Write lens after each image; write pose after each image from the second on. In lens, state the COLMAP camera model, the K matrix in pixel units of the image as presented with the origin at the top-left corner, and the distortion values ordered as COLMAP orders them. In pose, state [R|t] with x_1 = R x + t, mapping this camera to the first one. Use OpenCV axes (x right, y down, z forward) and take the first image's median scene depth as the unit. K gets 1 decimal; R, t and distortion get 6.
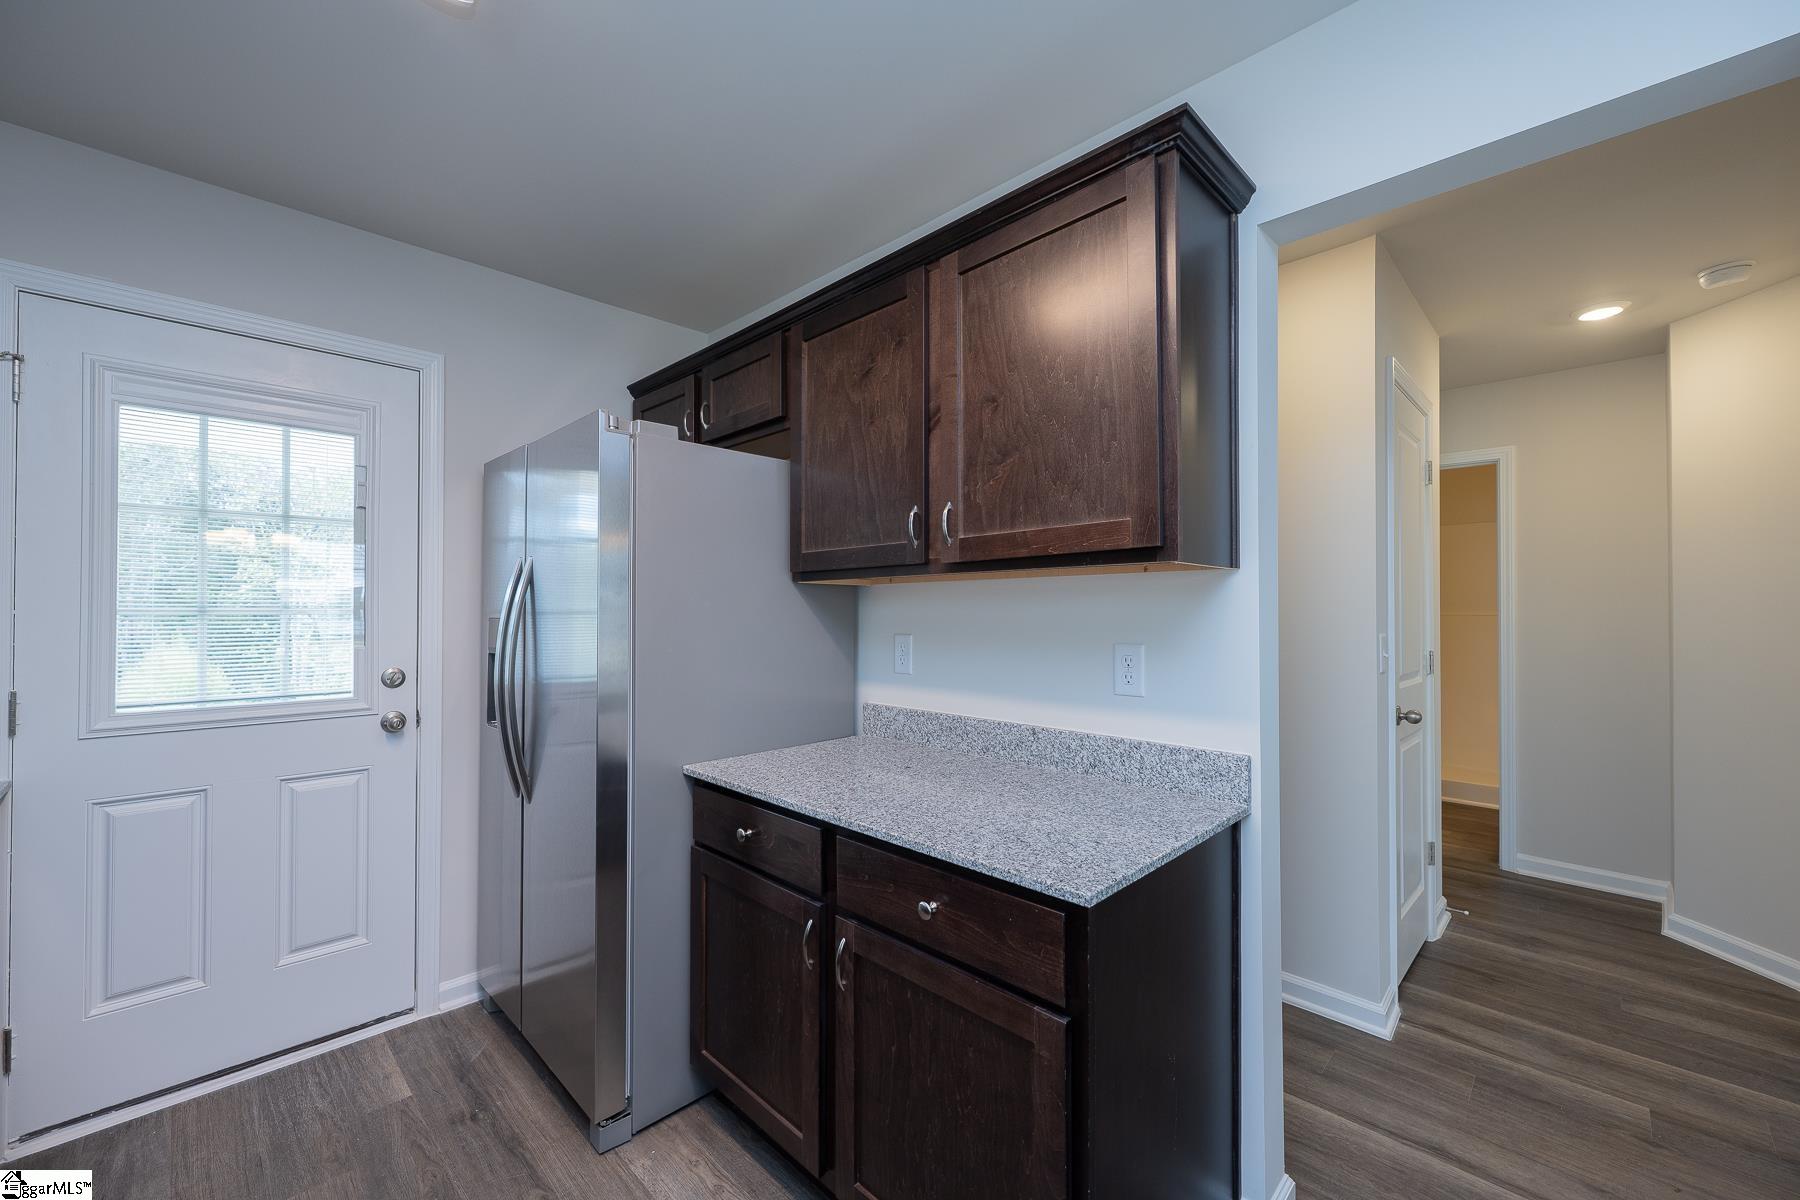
lens RADIAL K [[726.9, 0, 905.7], [0, 726.9, 604.9], [0, 0, 1]] dist [0.001904, 0.000256]
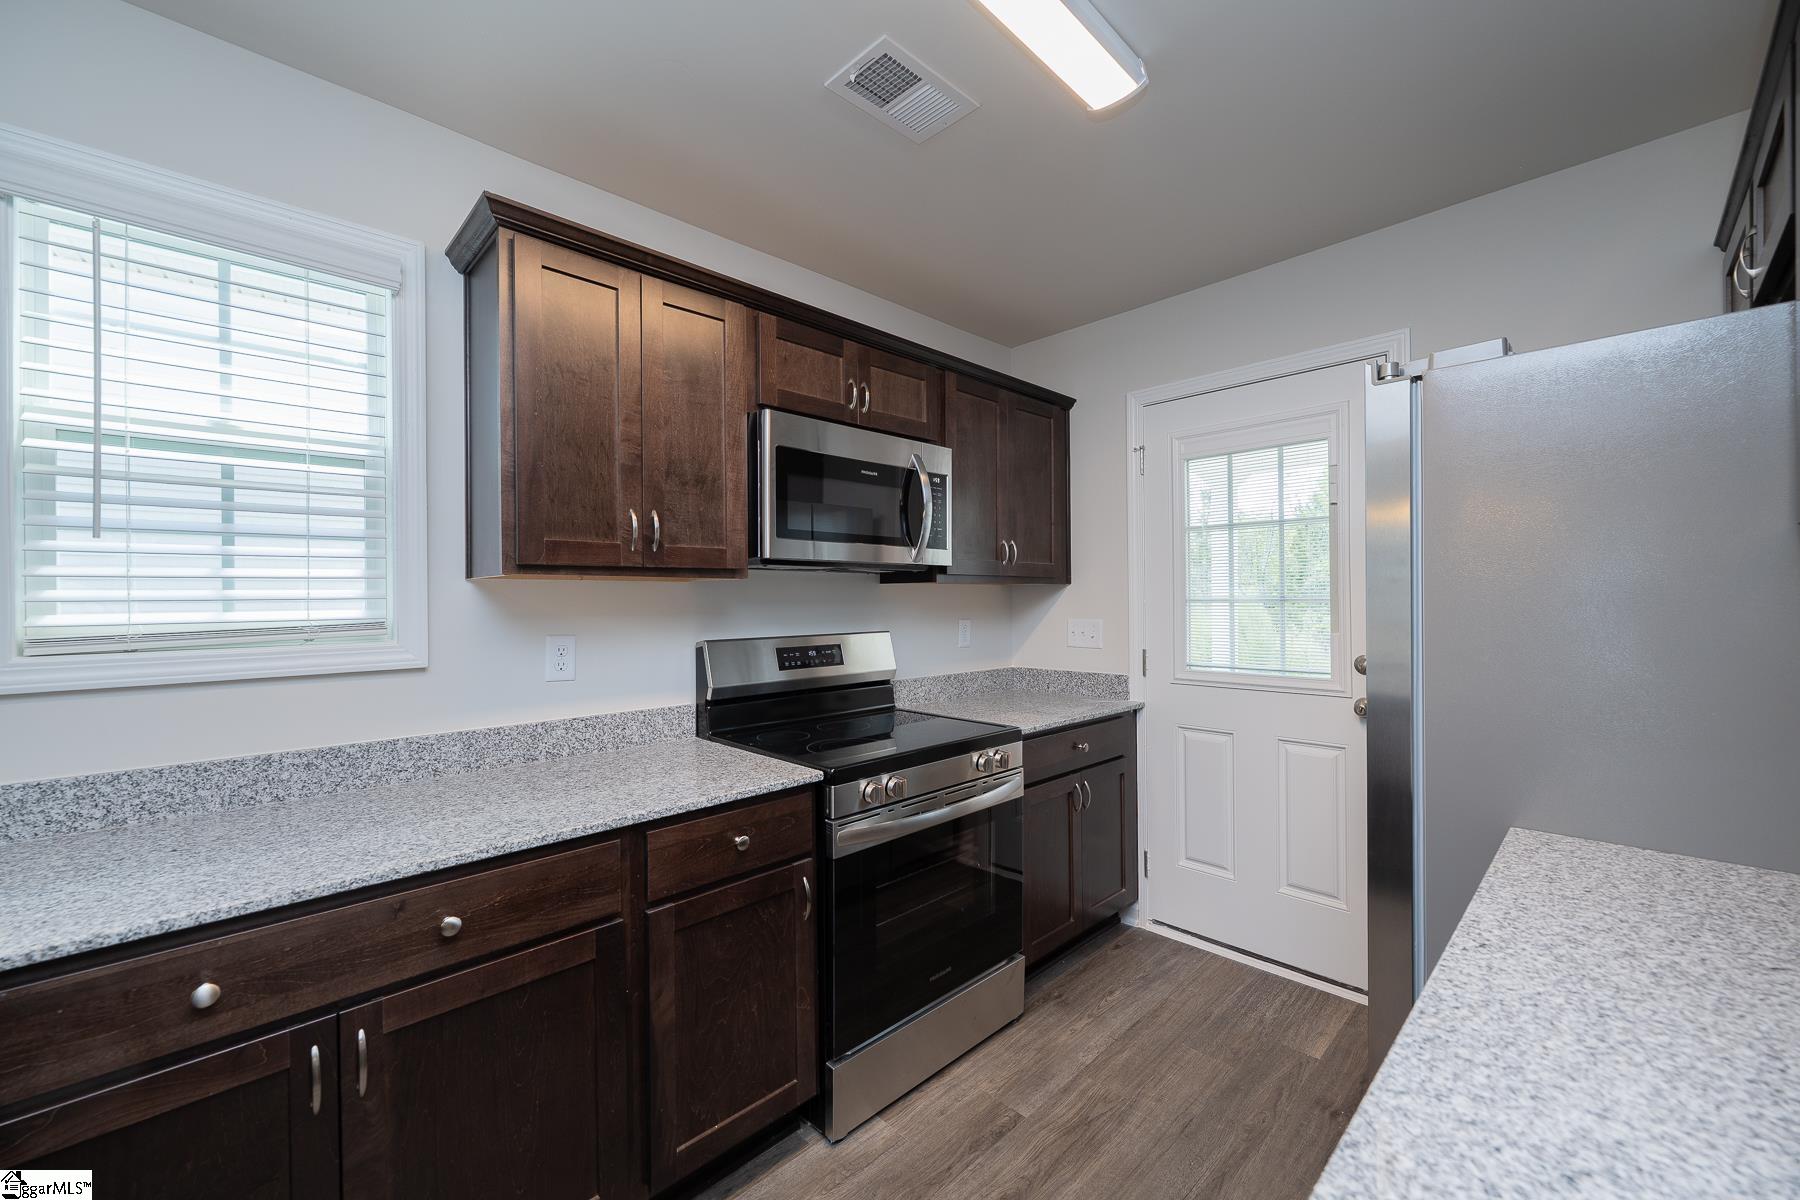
lens RADIAL K [[716.5, 0, 881.5], [0, 716.5, 599.2], [0, 0, 1]] dist [-0.000184, 0.000162]
pose [[-0.047435, 0.001031, -0.998874, 0.413282], [0.016813, 0.999859, 0.000234, -0.005448], [0.998733, -0.016783, -0.047446, 0.452303]]
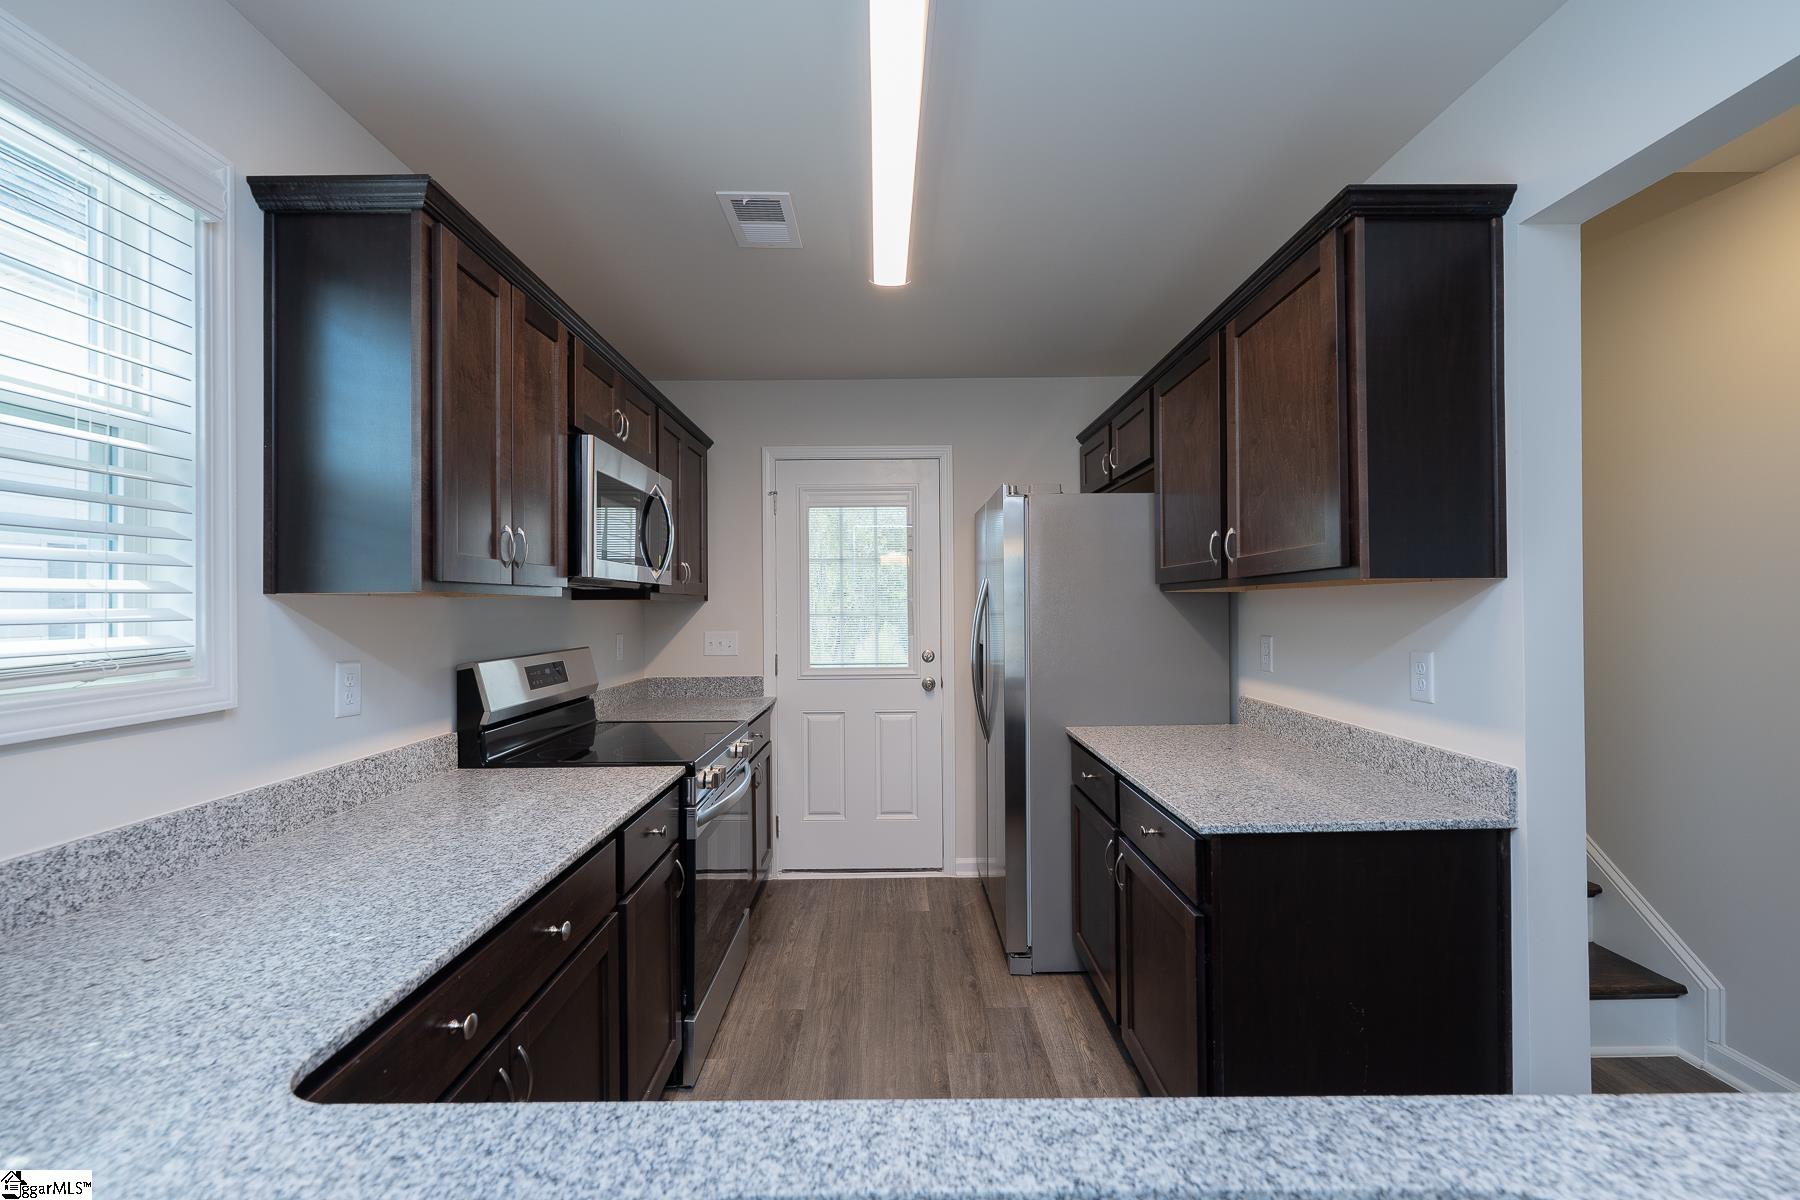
lens RADIAL K [[764.7, 0, 882.4], [0, 764.7, 600.9], [0, 0, 1]] dist [-0.000908, -0.000060]
pose [[0.693341, -0.010001, -0.720540, 0.523493], [0.014338, 0.999897, -0.000081, -0.025964], [0.720467, -0.010275, 0.693413, -0.274635]]
